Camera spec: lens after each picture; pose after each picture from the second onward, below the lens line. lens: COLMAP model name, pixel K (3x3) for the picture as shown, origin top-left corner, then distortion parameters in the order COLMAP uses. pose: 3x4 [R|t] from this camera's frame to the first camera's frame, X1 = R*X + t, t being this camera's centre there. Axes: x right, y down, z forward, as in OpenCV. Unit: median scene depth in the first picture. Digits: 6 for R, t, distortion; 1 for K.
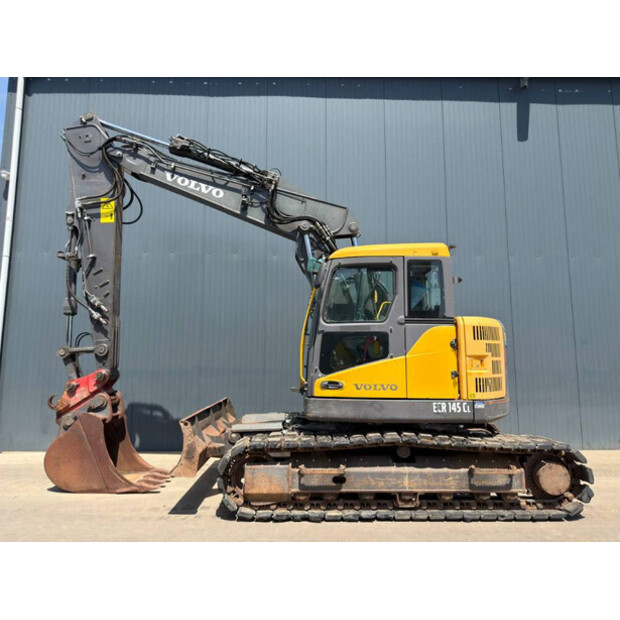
lens RADIAL K [[446.2, 0, 309.1], [0, 446.2, 312.4], [0, 0, 1]] dist [0.001113, -0.007088]
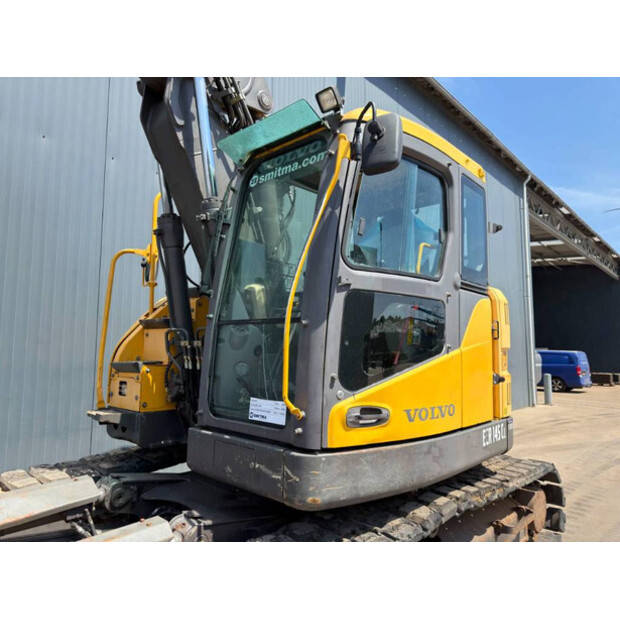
lens RADIAL K [[446.2, 0, 309.0], [0, 446.2, 310.8], [0, 0, 1]] dist [0.001113, -0.007088]
pose [[0.699629, 0.069961, 0.711073, -0.291531], [-0.092433, 0.995694, -0.007019, 0.073399], [-0.708502, -0.060815, 0.703084, 0.757665]]
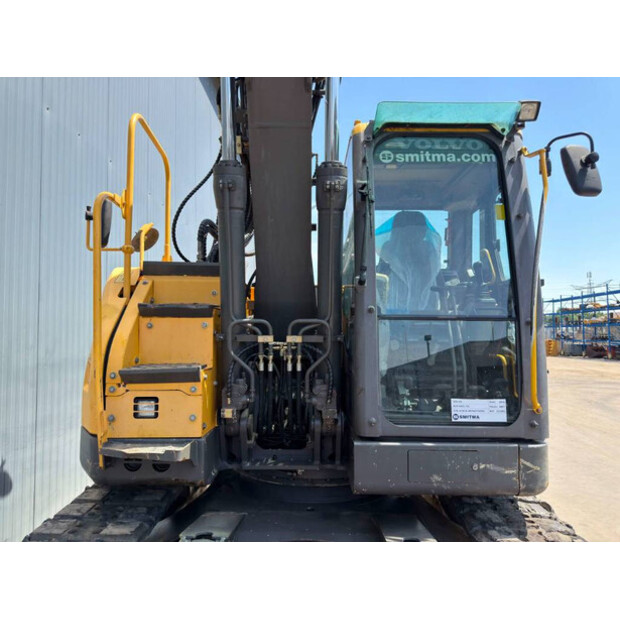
lens RADIAL K [[446.2, 0, 309.4], [0, 446.2, 306.9], [0, 0, 1]] dist [0.001113, -0.007088]
pose [[0.044131, 0.025992, 0.998688, -0.388165], [-0.115037, 0.993144, -0.020764, 0.089802], [-0.992380, -0.113969, 0.046819, 1.060060]]
